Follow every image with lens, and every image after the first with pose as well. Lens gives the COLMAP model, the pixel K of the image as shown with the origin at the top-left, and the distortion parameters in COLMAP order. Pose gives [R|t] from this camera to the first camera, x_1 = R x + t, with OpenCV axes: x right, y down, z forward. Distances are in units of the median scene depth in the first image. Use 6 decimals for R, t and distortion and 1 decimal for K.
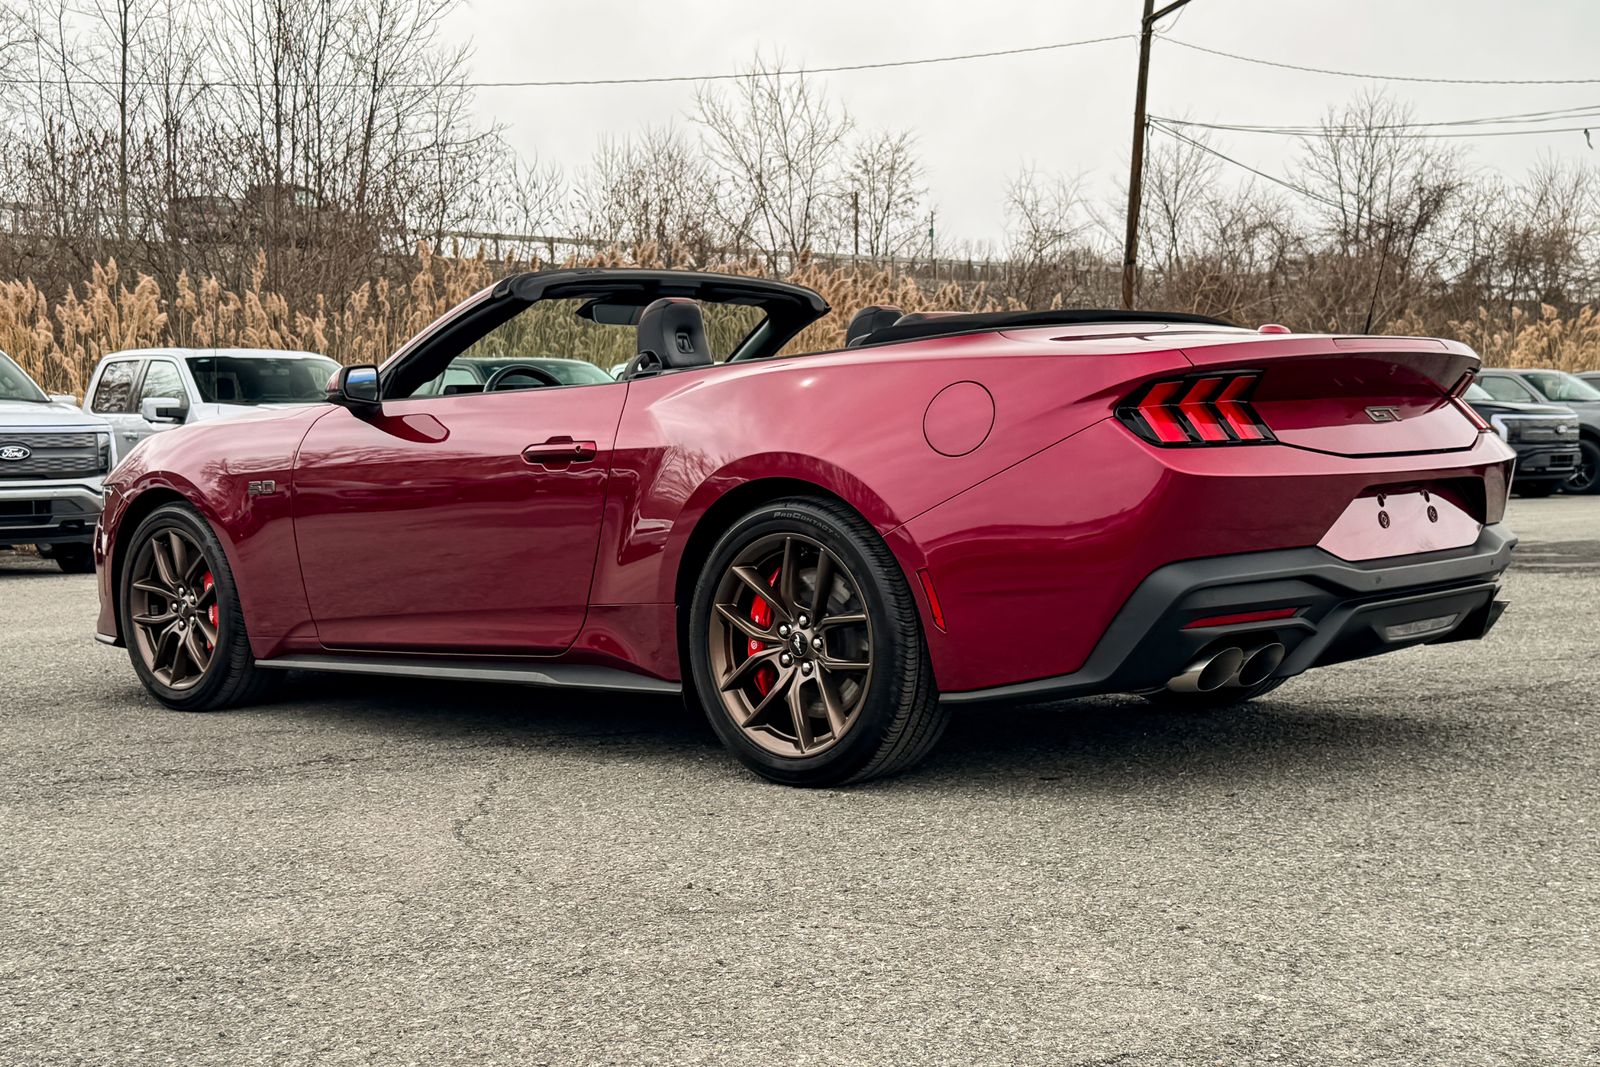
lens RADIAL K [[1942.0, 0, 800.0], [0, 1942.0, 533.5], [0, 0, 1]] dist [0.166232, -0.368396]
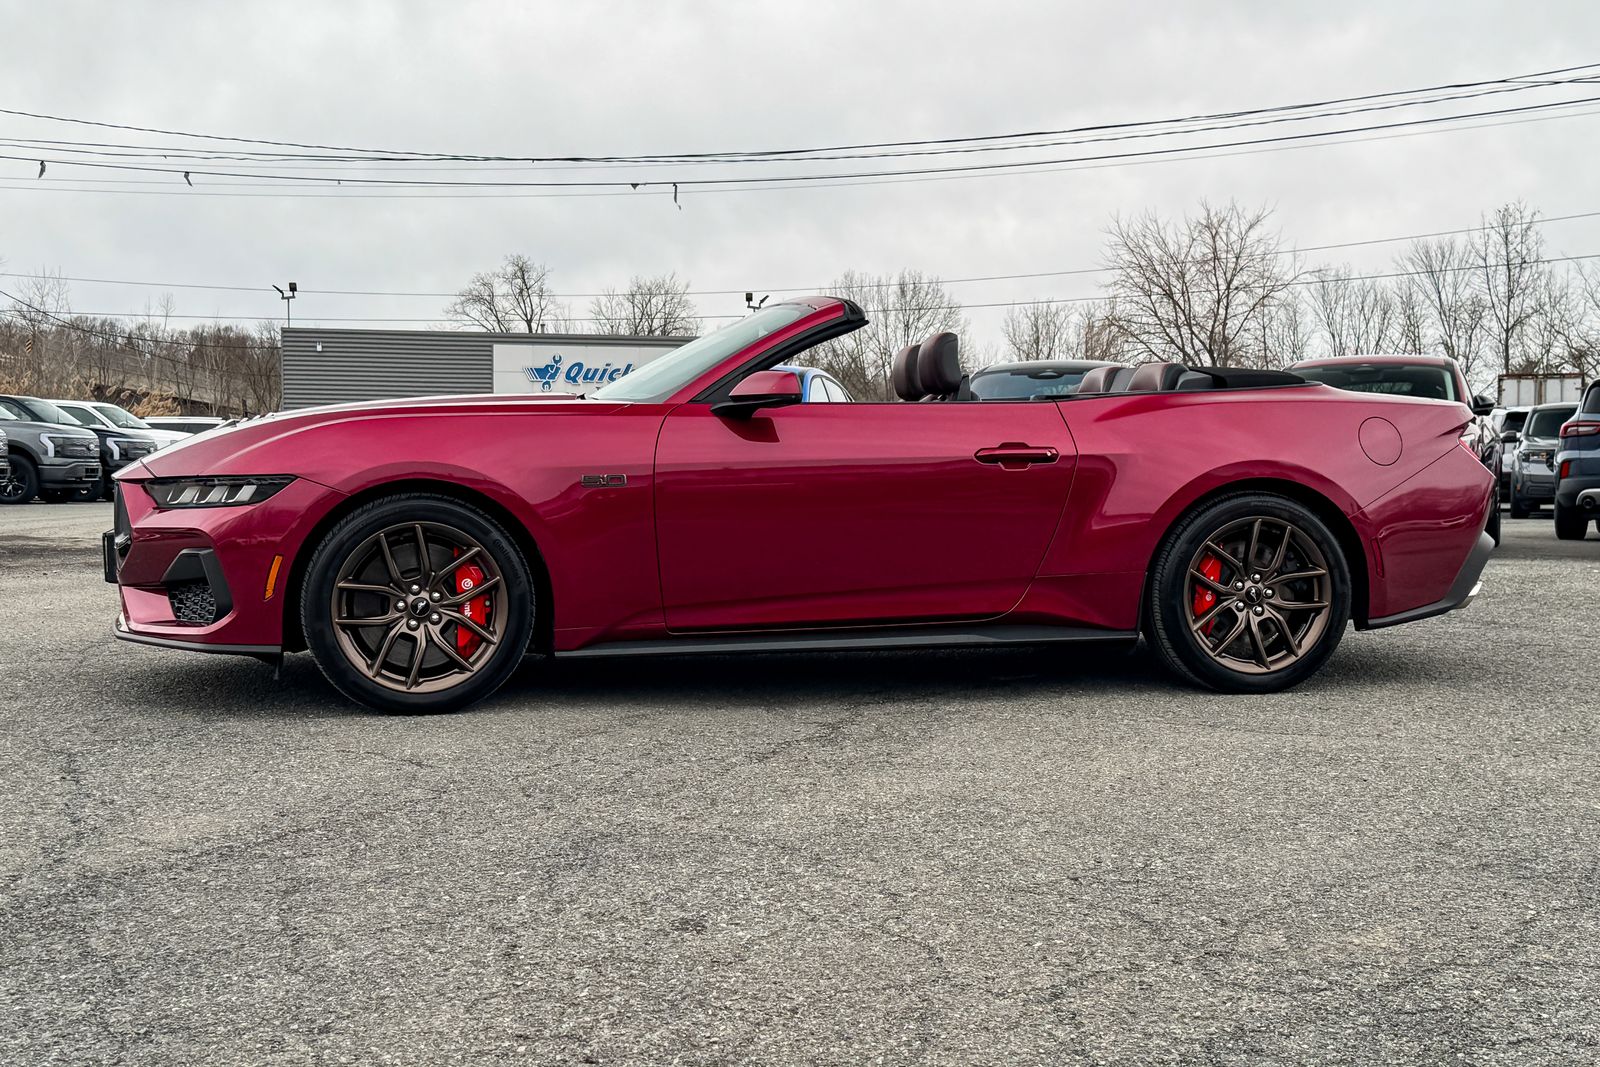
lens RADIAL K [[1942.0, 0, 800.0], [0, 1942.0, 533.5], [0, 0, 1]] dist [0.166232, -0.368396]
pose [[0.591136, -0.006353, 0.806547, -1.247289], [0.014396, 0.999893, -0.002675, 0.010209], [-0.806444, 0.013192, 0.591164, 0.380100]]
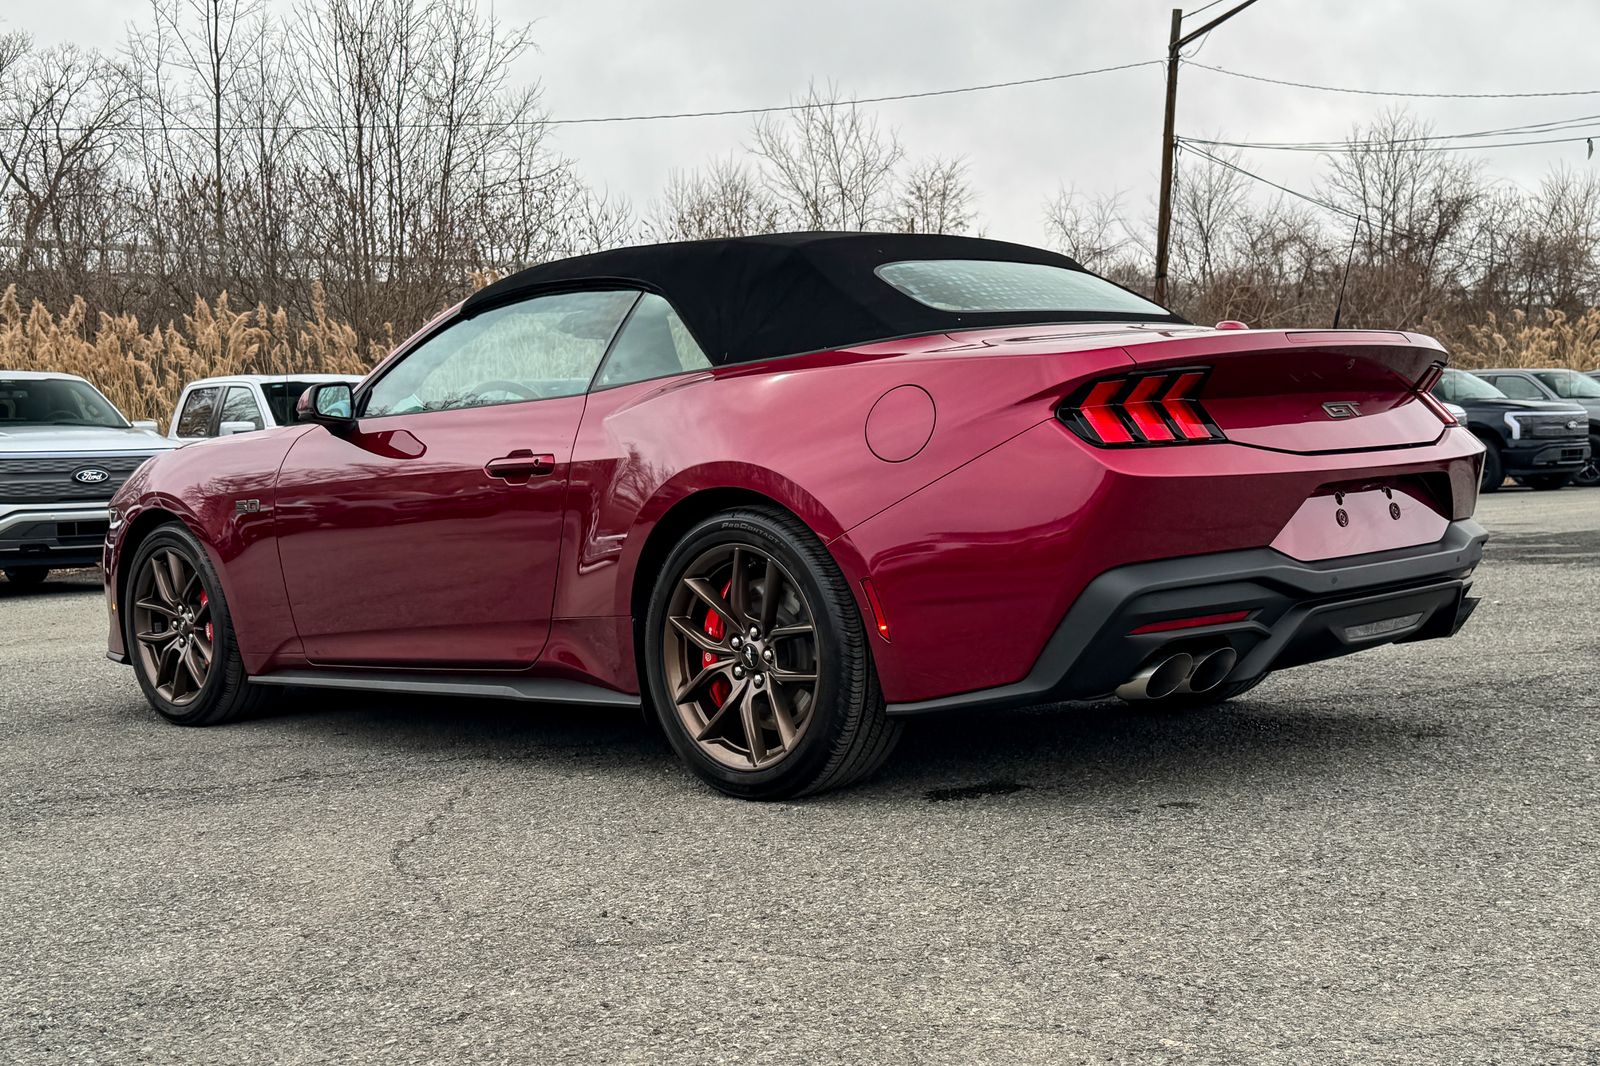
lens RADIAL K [[1796.5, 0, 819.3], [0, 1796.5, 565.1], [0, 0, 1]] dist [0.176459, -0.410835]
pose [[0.999489, -0.018285, -0.026217, 0.054122], [0.018691, 0.999708, 0.015310, -0.002182], [0.025929, -0.015792, 0.999539, 0.081600]]
